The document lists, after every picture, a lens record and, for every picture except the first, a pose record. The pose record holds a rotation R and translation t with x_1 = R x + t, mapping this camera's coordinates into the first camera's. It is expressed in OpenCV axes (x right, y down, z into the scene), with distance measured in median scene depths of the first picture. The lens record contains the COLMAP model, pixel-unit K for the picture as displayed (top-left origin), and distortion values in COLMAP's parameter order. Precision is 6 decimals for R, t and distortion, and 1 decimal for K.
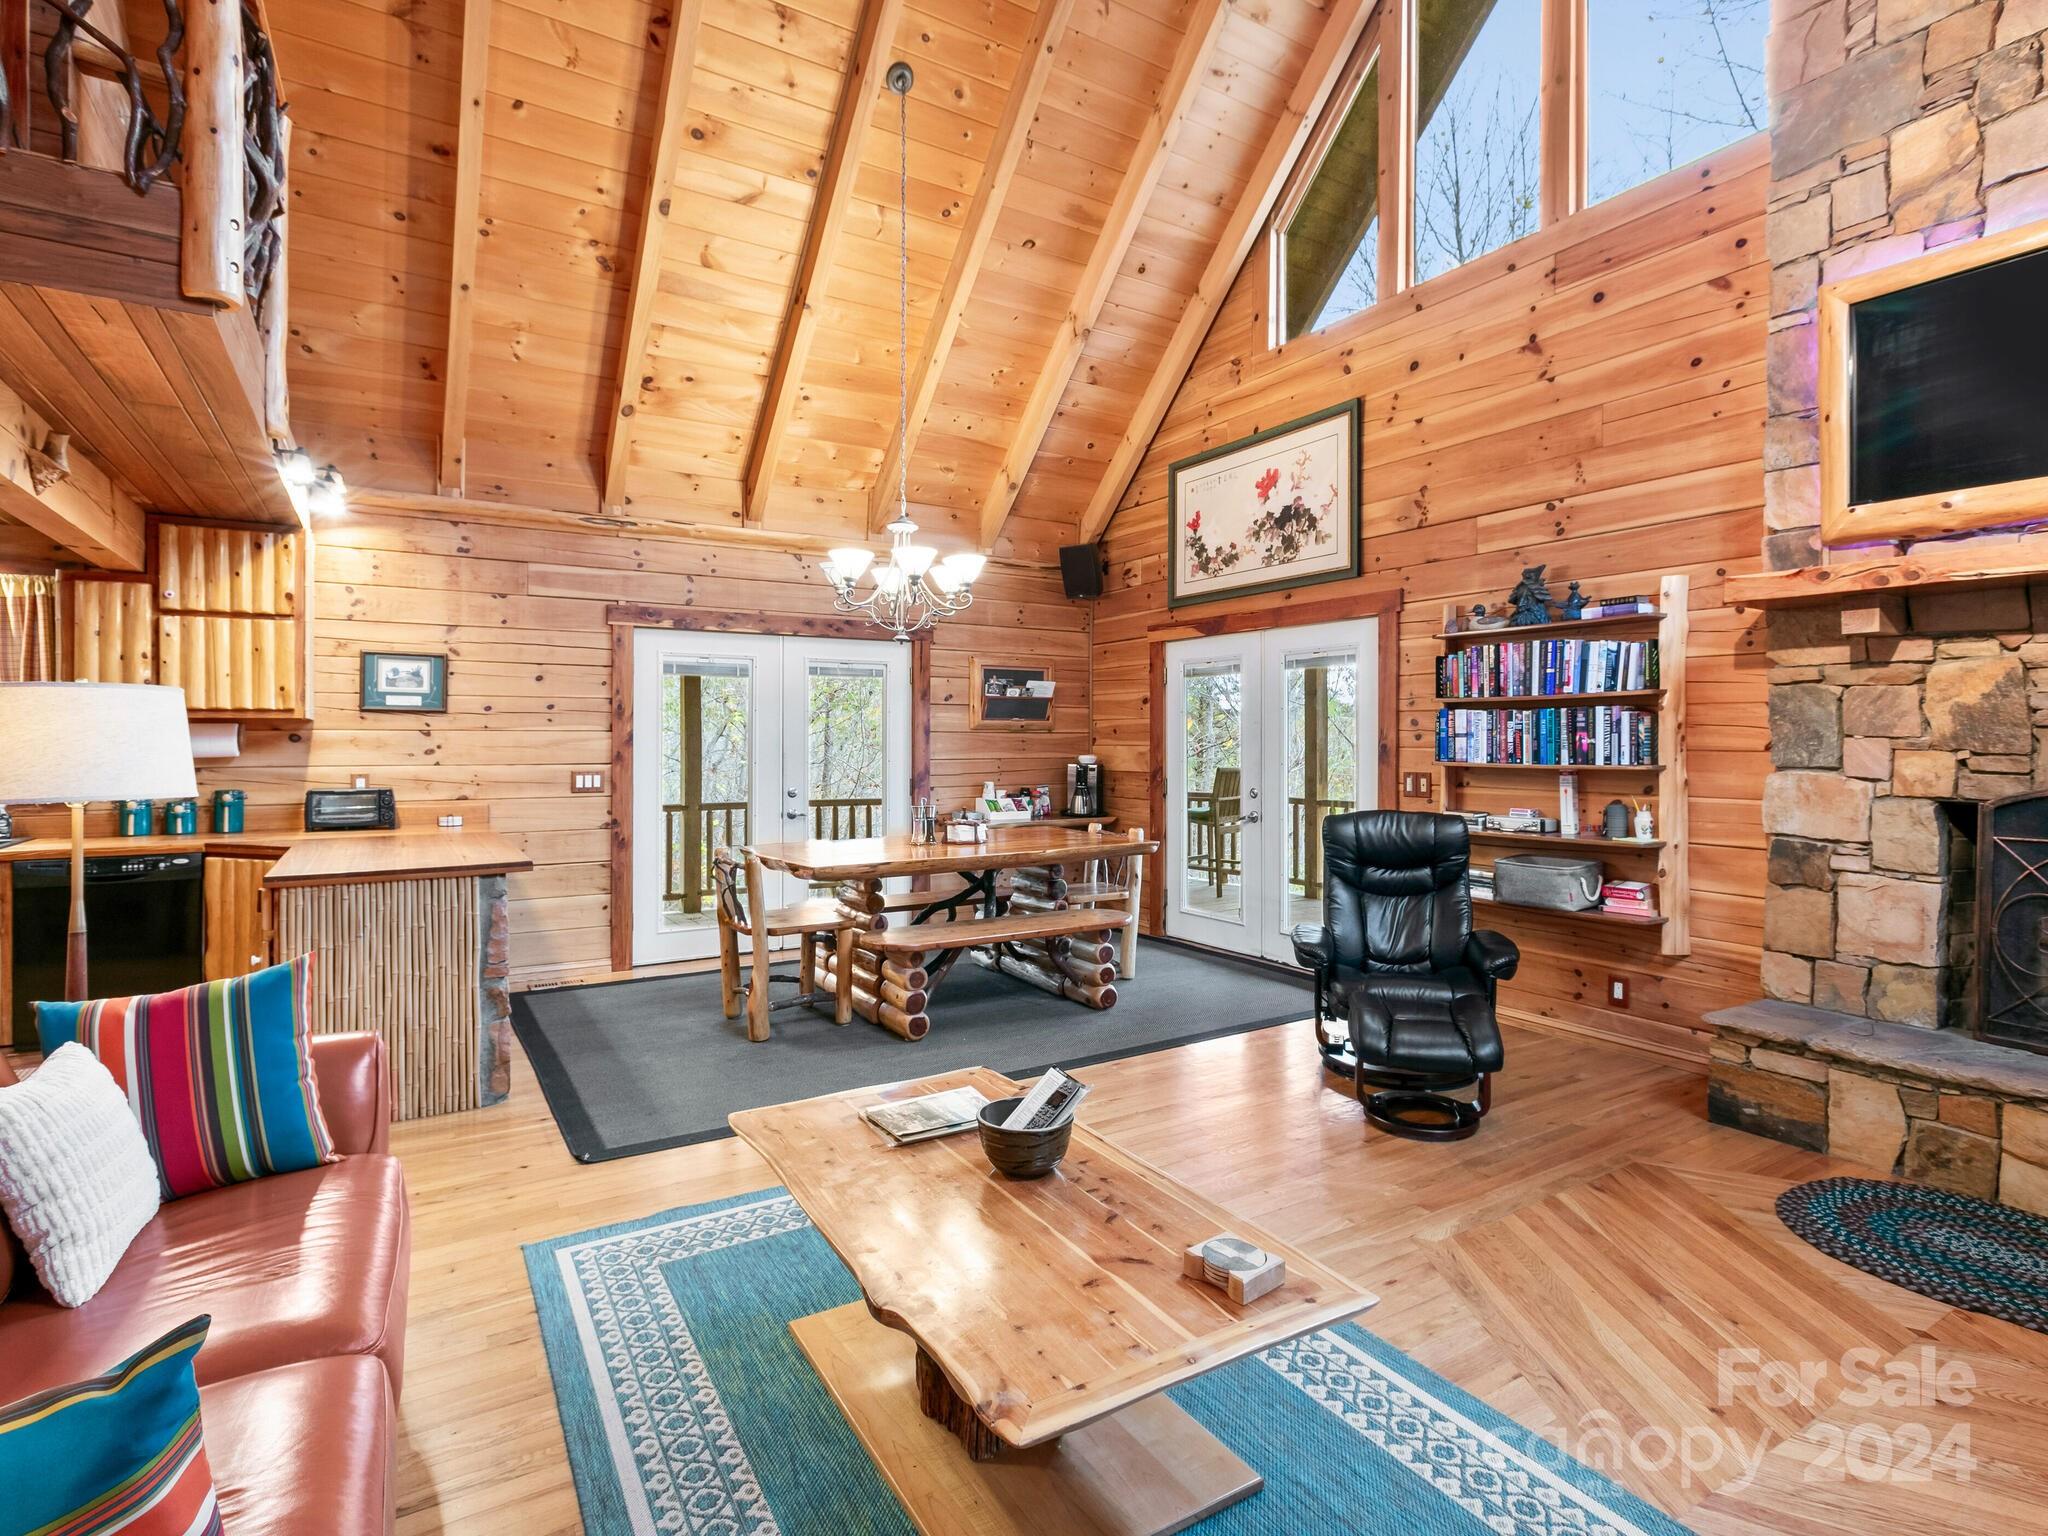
lens RADIAL K [[1043.5, 0, 1026.1], [0, 1043.5, 745.9], [0, 0, 1]] dist [0.003664, -0.001580]
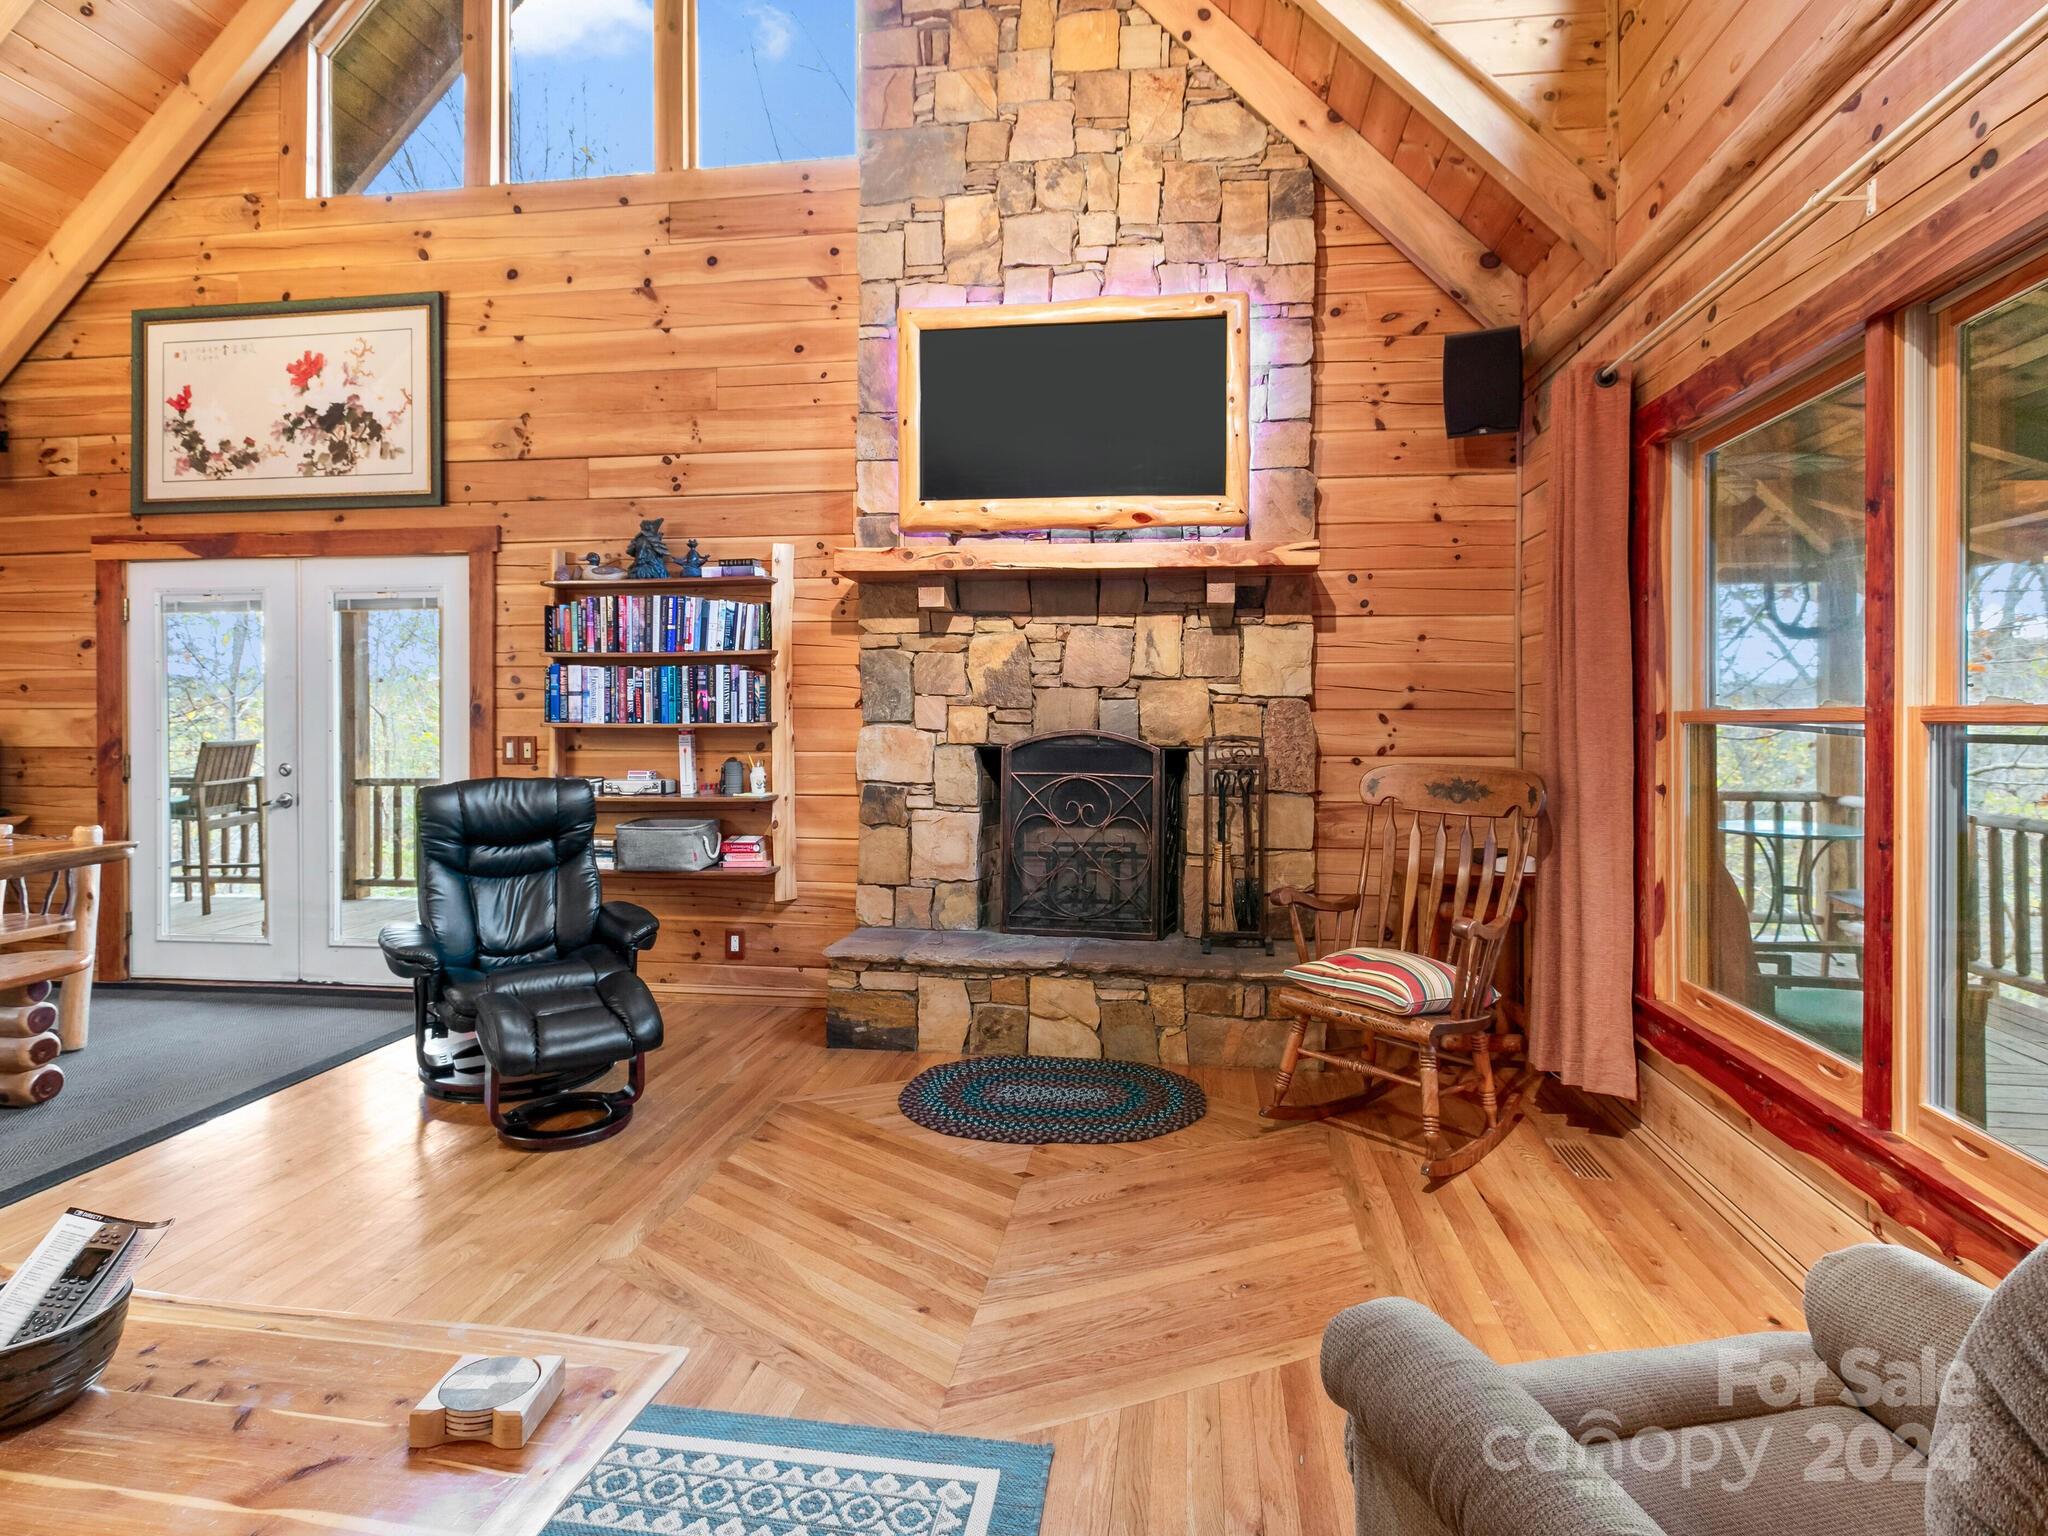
lens RADIAL K [[1043.5, 0, 971.5], [0, 1043.5, 735.1], [0, 0, 1]] dist [0.003664, -0.001580]
pose [[0.635007, -0.003650, 0.772498, -0.060832], [0.004458, 0.999990, 0.001060, 0.023827], [-0.772493, 0.002771, 0.635017, 0.135850]]
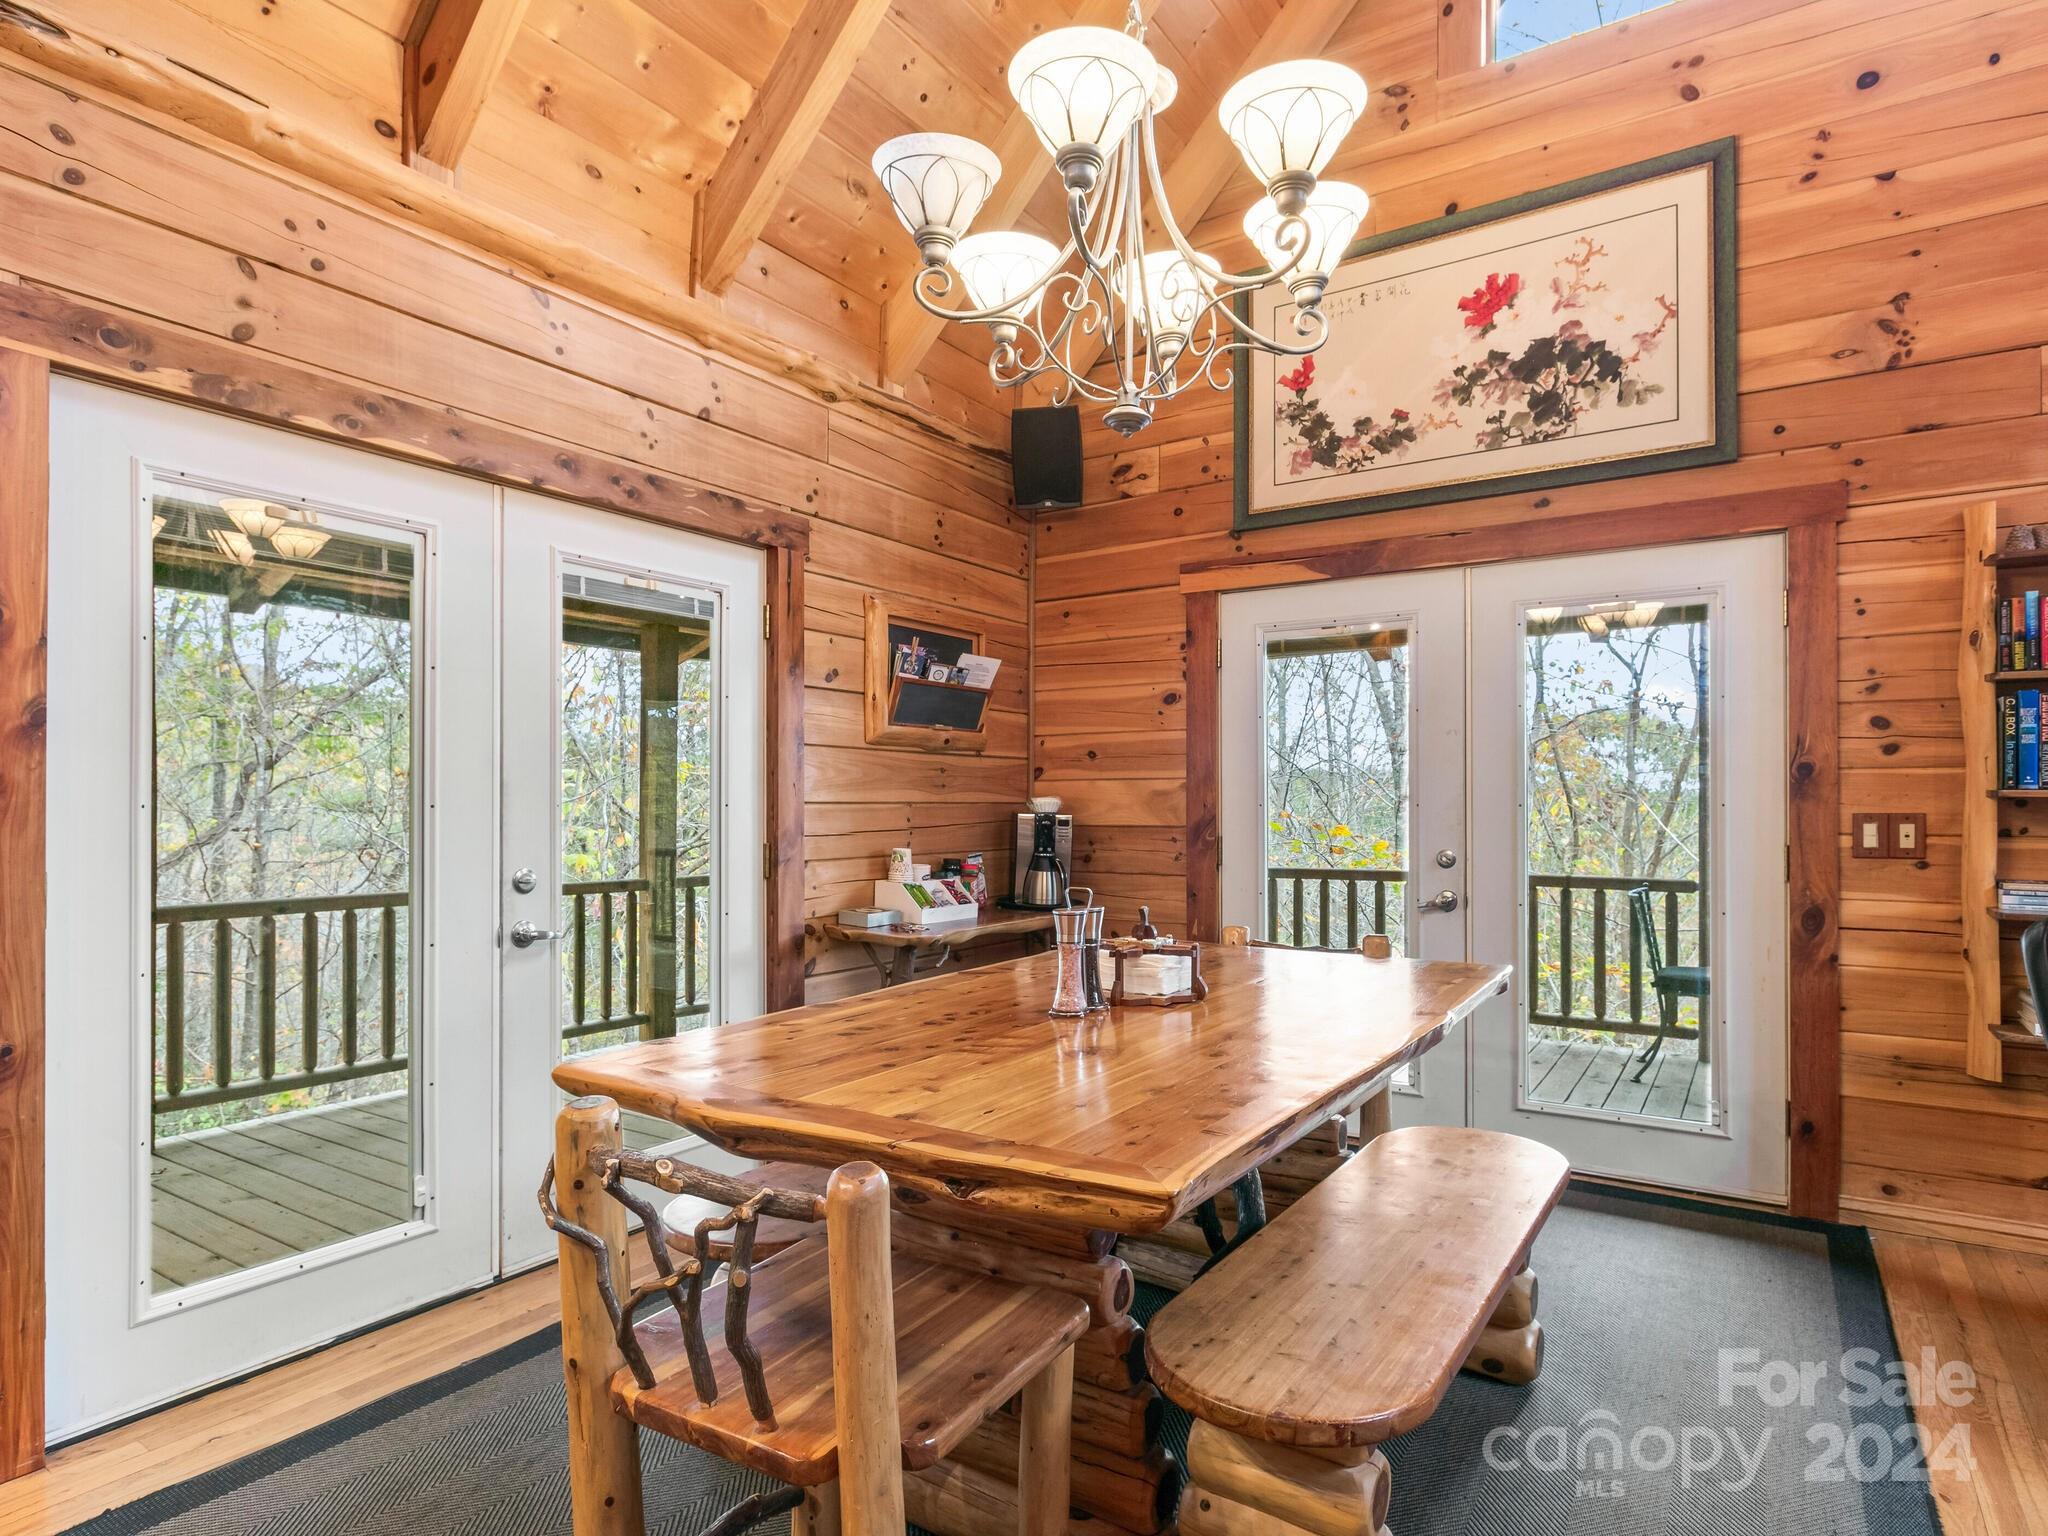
lens RADIAL K [[1117.7, 0, 983.8], [0, 1117.7, 793.4], [0, 0, 1]] dist [0.022610, -0.007668]
pose [[0.903320, 0.004954, 0.428939, -0.292177], [0.003358, 0.999821, -0.018618, 0.023151], [-0.428954, 0.018258, 0.903142, 0.629530]]
